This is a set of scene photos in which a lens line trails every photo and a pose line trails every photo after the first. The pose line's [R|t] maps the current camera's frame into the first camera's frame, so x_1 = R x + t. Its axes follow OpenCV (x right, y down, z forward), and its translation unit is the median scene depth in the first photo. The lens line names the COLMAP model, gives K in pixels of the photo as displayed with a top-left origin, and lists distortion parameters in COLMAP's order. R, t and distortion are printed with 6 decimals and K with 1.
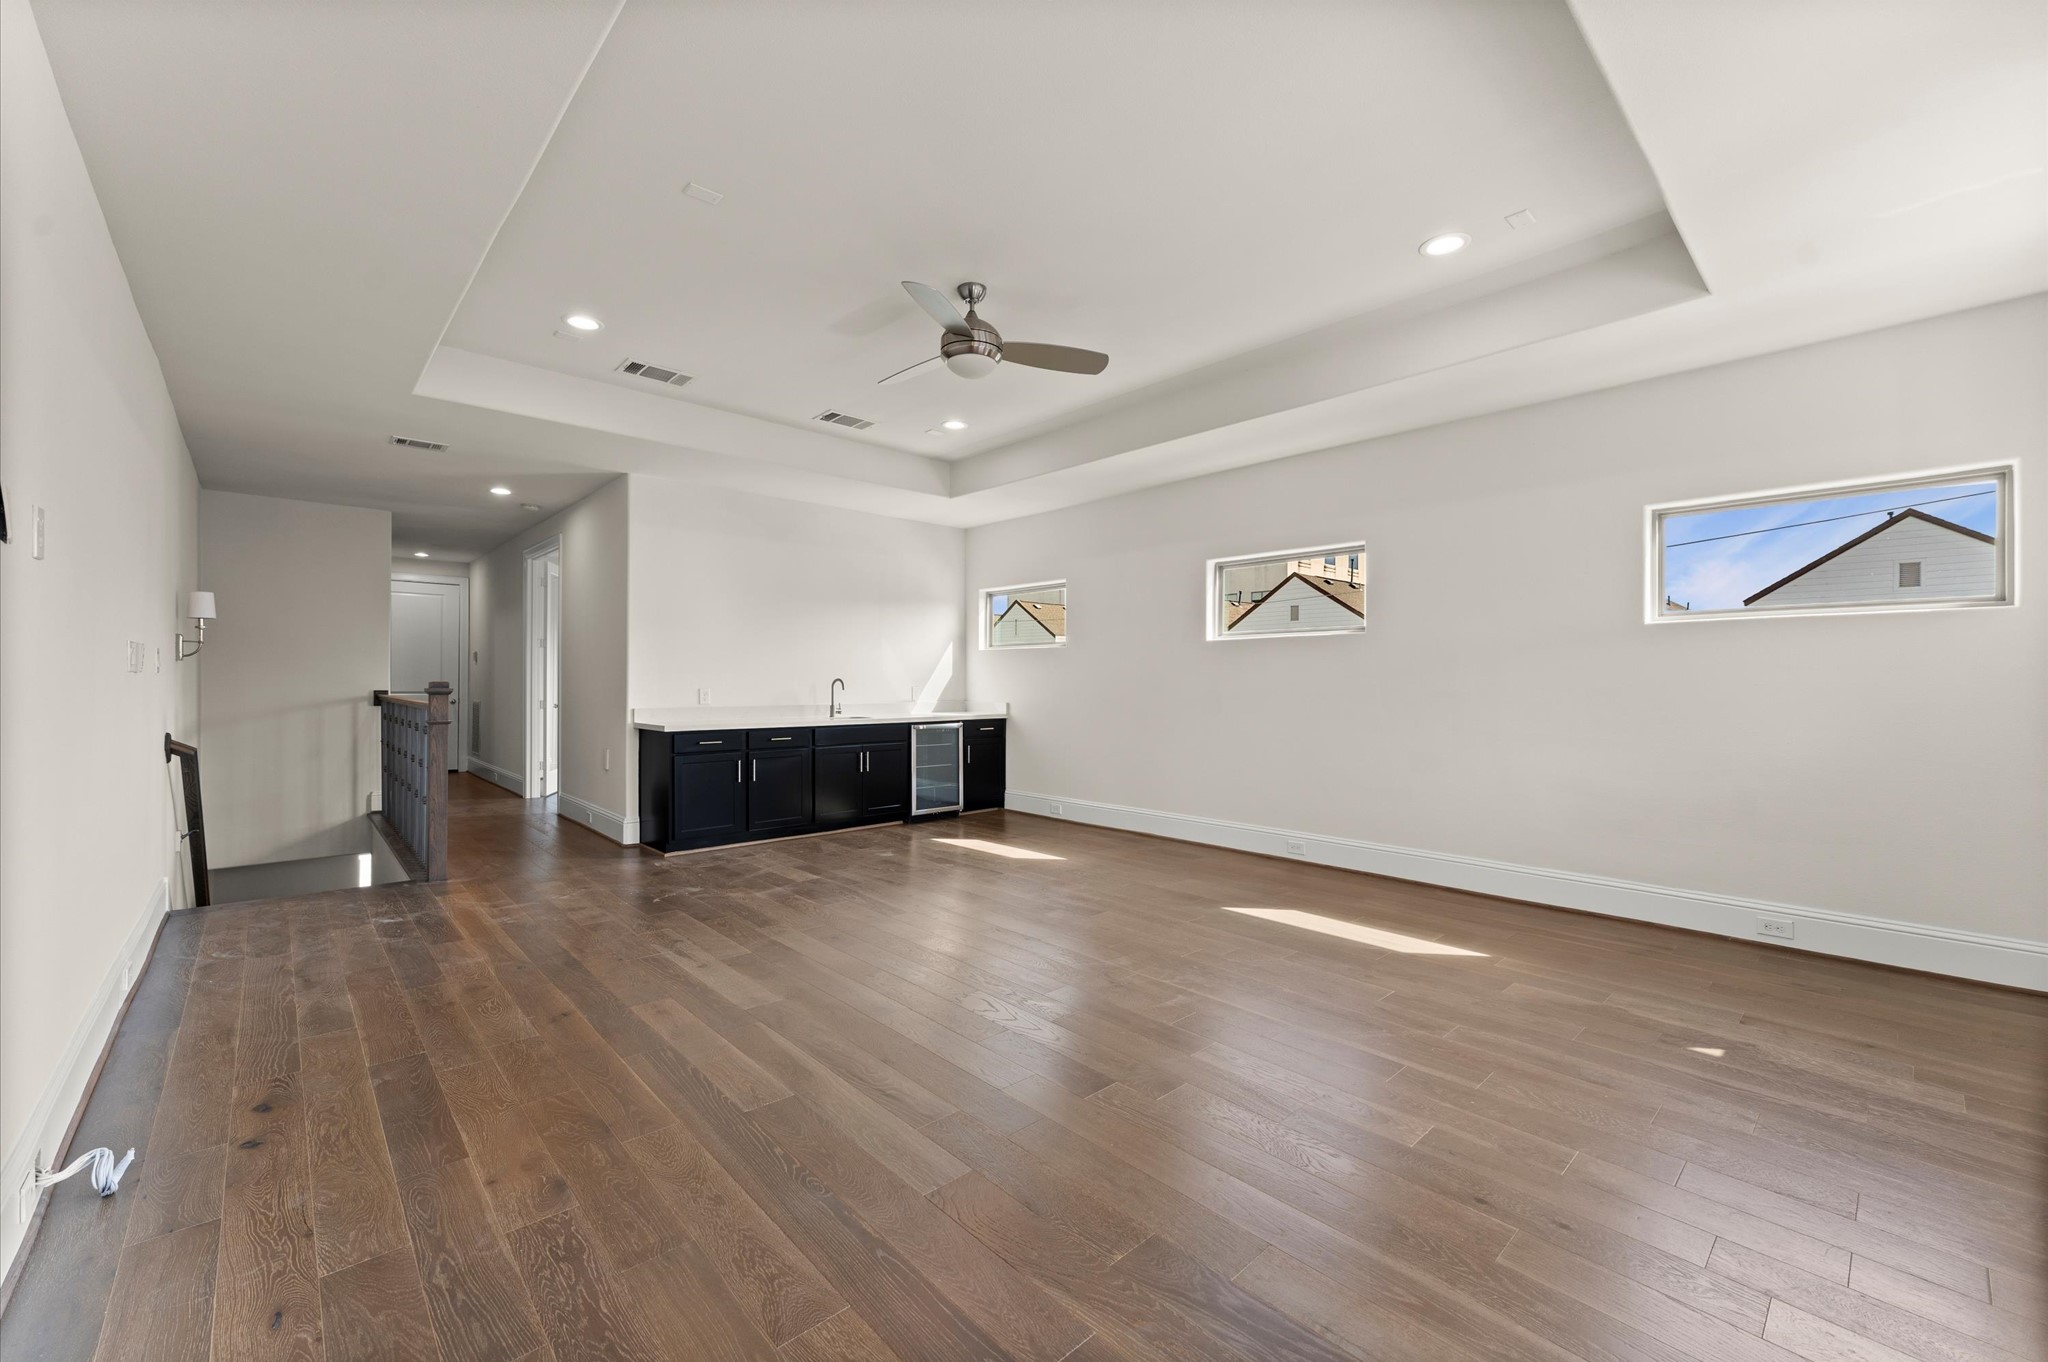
lens RADIAL K [[823.5, 0, 1024.1], [0, 823.5, 685.1], [0, 0, 1]] dist [0.001827, 0.000089]
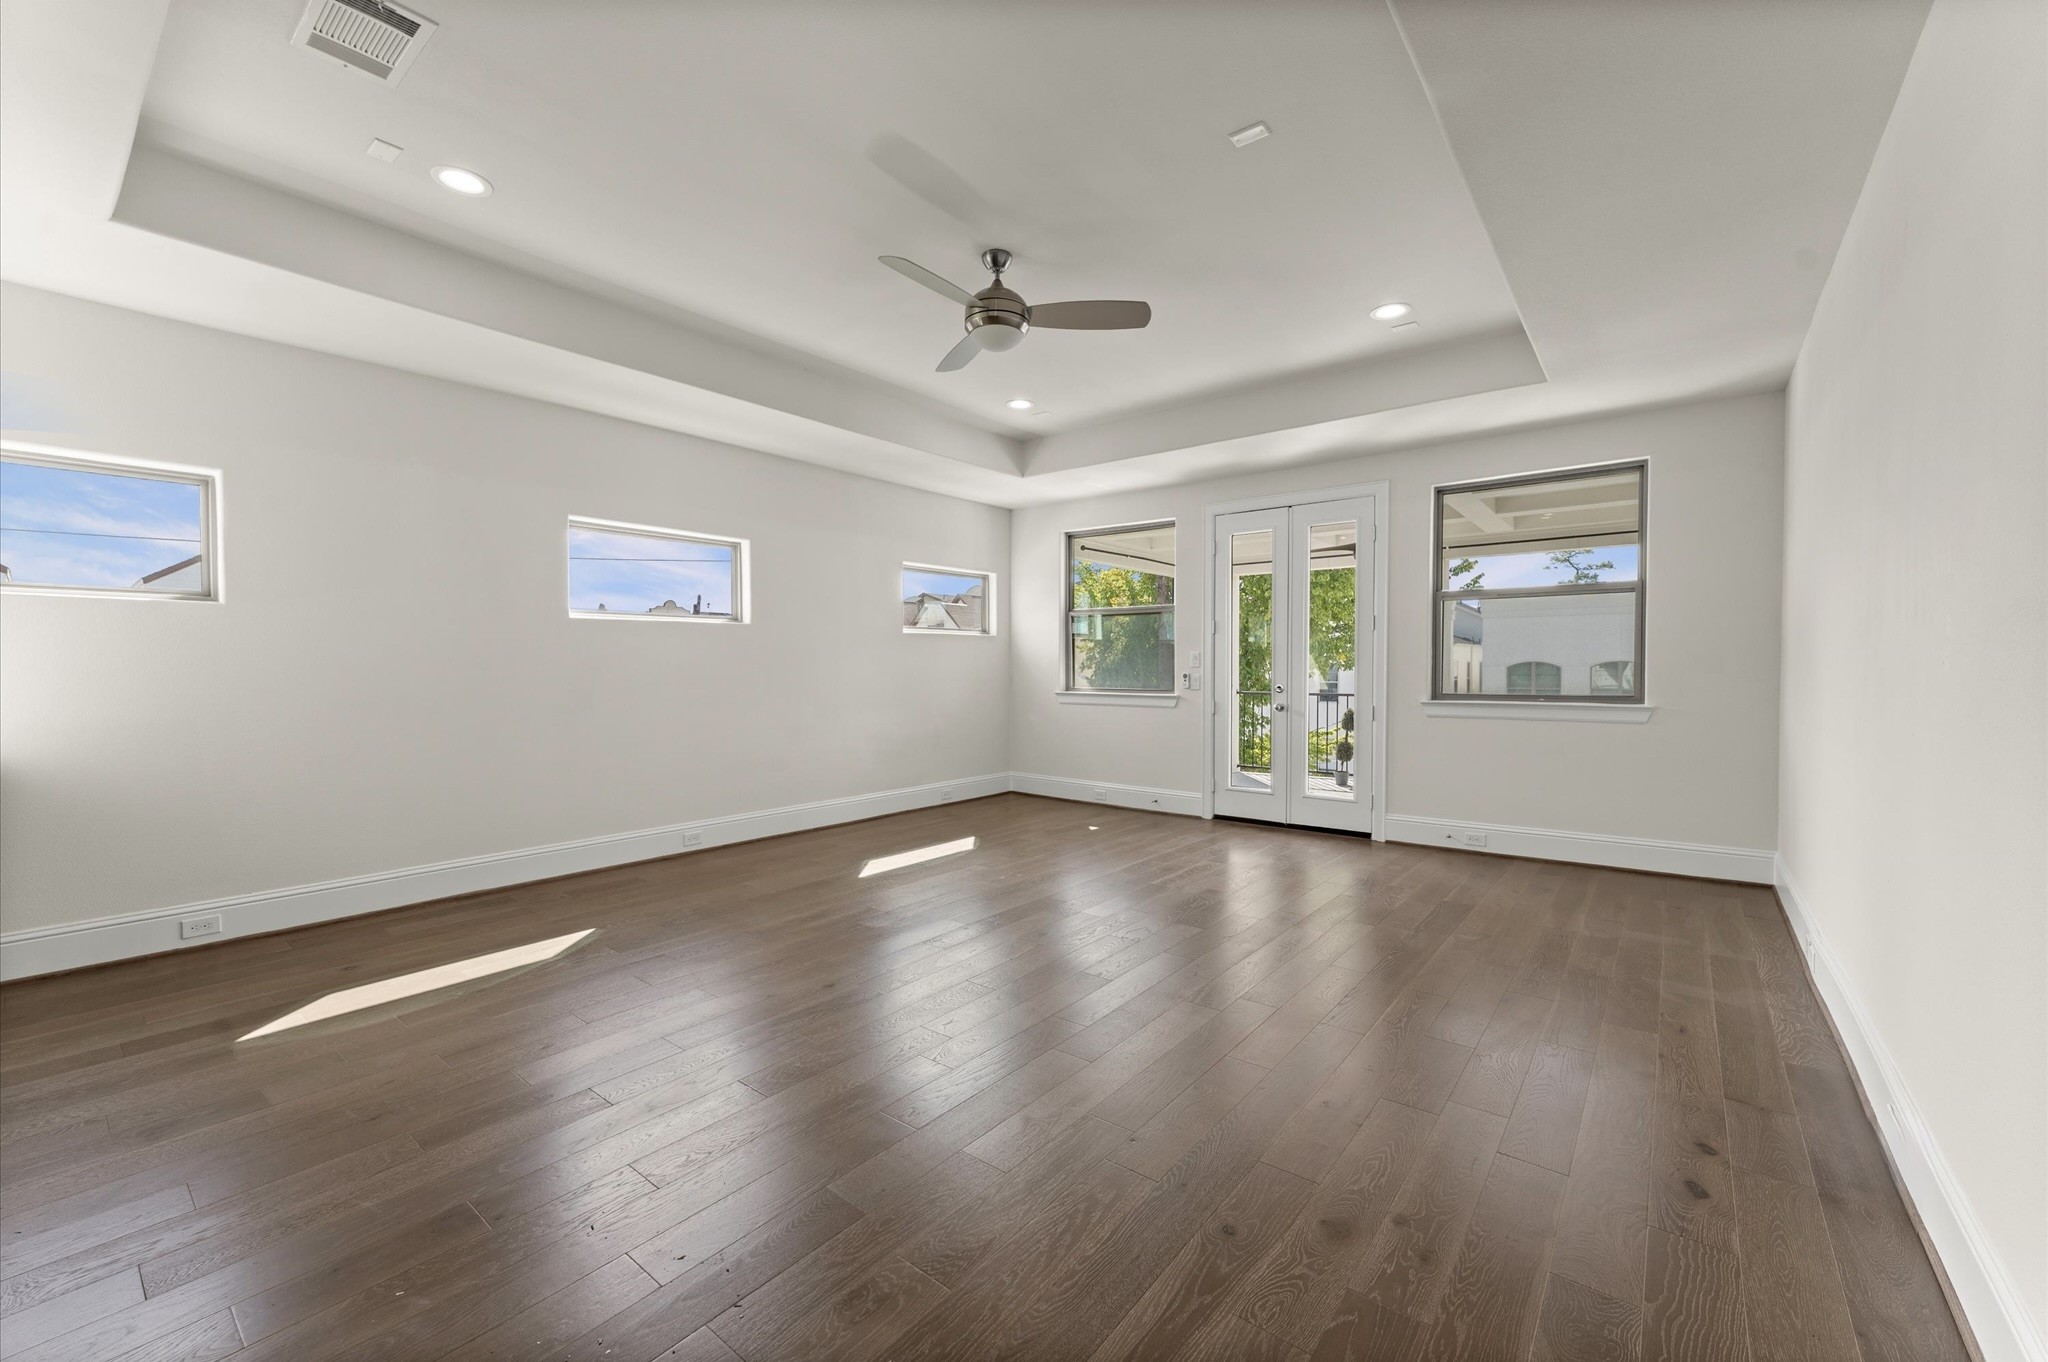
lens RADIAL K [[823.5, 0, 1024.1], [0, 823.5, 685.1], [0, 0, 1]] dist [0.001827, 0.000089]
pose [[-0.153346, -0.022794, 0.987910, -0.881216], [0.009267, 0.999657, 0.024504, -0.006712], [-0.988129, 0.012913, -0.153082, 0.968891]]
